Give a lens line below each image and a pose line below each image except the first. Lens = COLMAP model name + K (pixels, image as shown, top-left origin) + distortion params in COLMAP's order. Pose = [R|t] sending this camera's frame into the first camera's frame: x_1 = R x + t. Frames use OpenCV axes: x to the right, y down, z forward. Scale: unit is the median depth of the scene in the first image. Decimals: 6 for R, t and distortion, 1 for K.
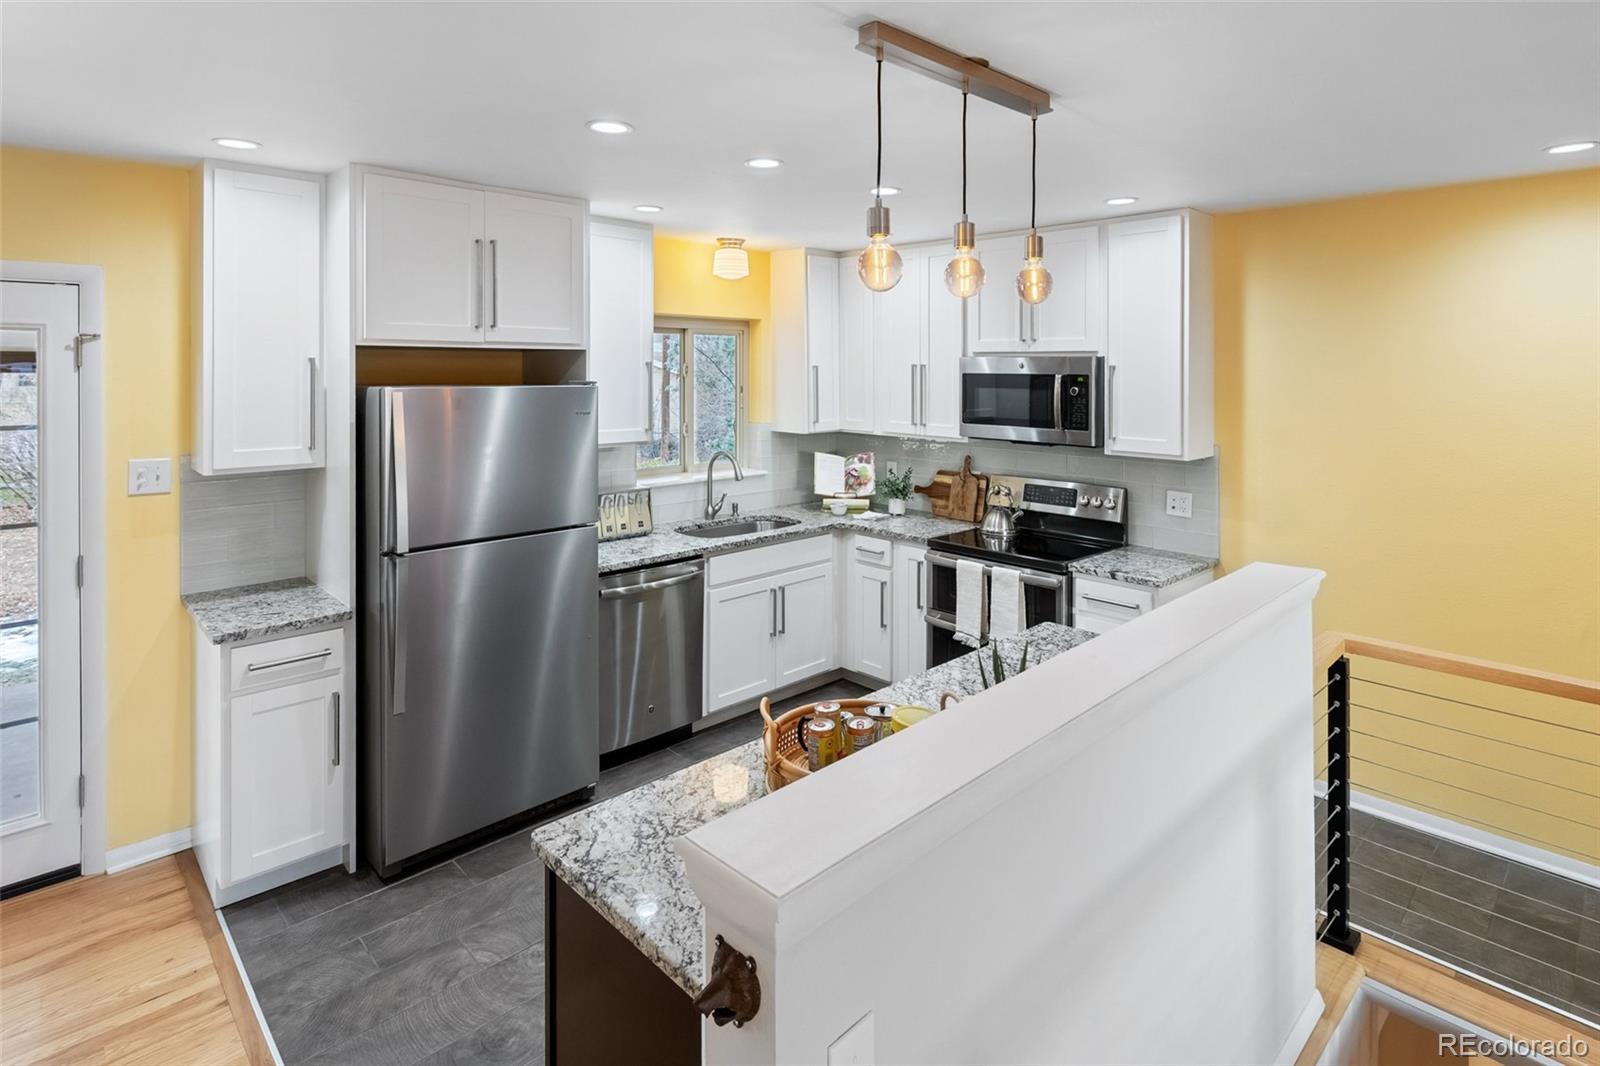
lens RADIAL K [[872.0, 0, 765.7], [0, 872.0, 377.6], [0, 0, 1]] dist [-0.008100, -0.000008]
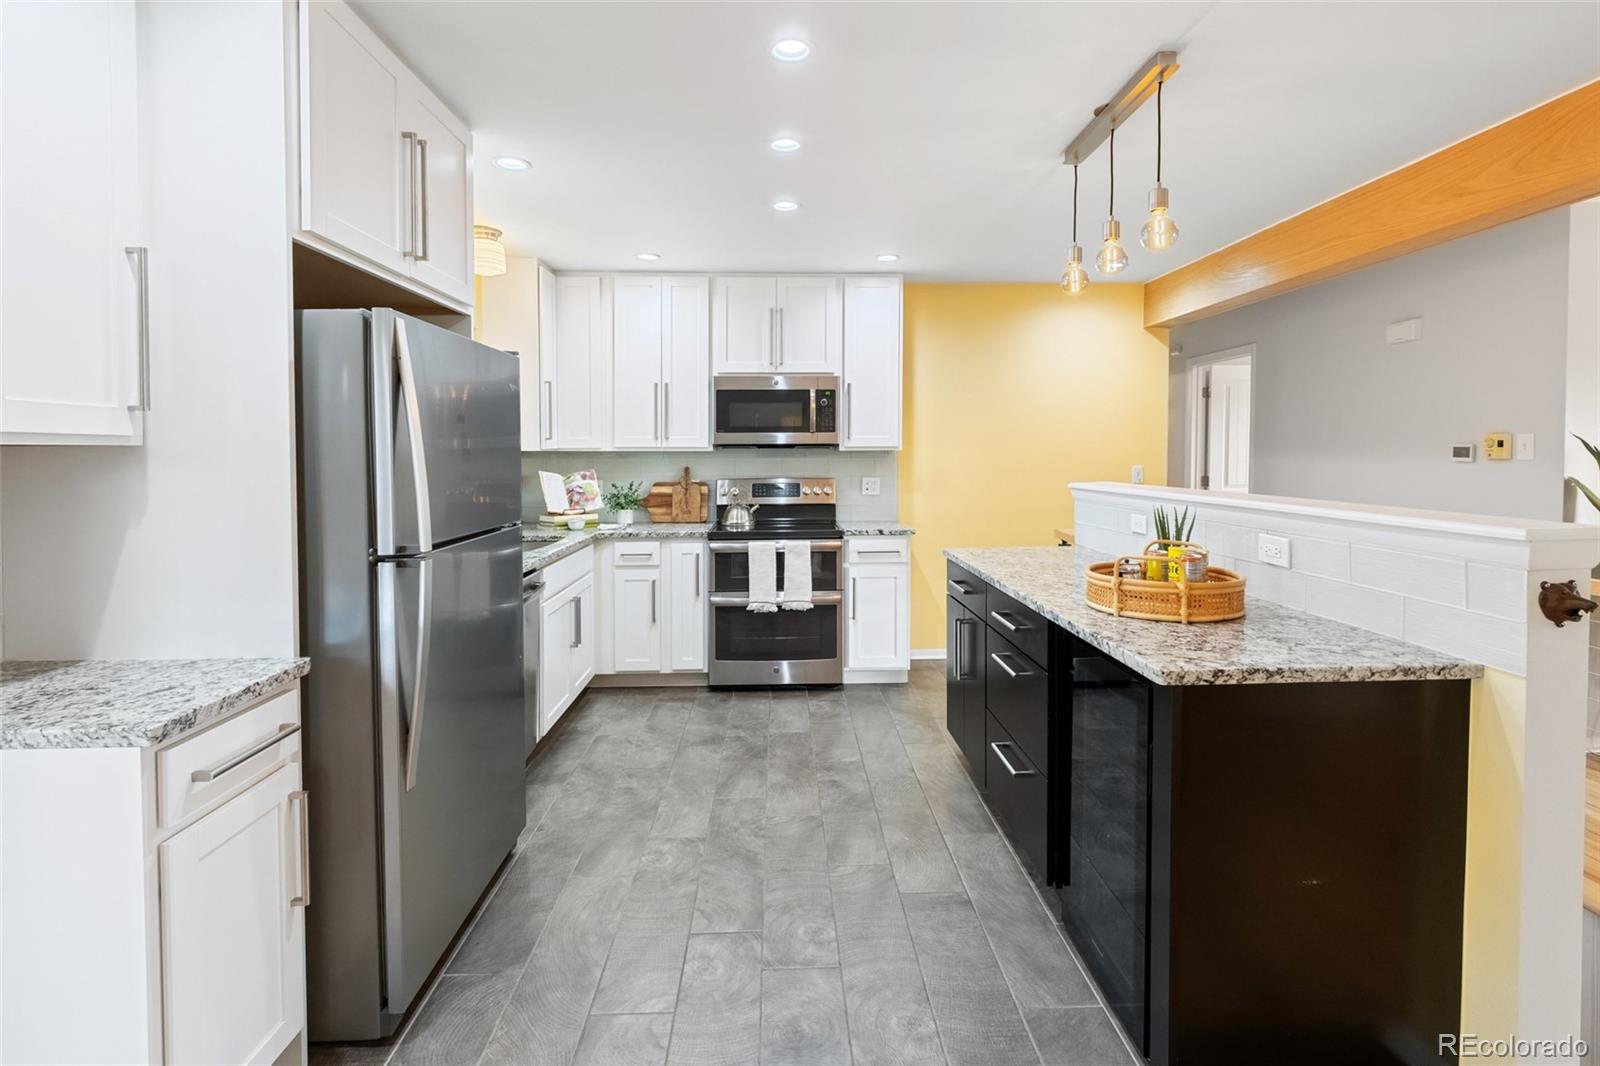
lens RADIAL K [[753.0, 0, 822.5], [0, 753.0, 473.7], [0, 0, 1]] dist [-0.007028, -0.000323]
pose [[0.655500, -0.028566, 0.754655, -0.464313], [0.014630, 0.999577, 0.025129, 0.090042], [-0.755054, -0.005431, 0.655640, 0.258226]]
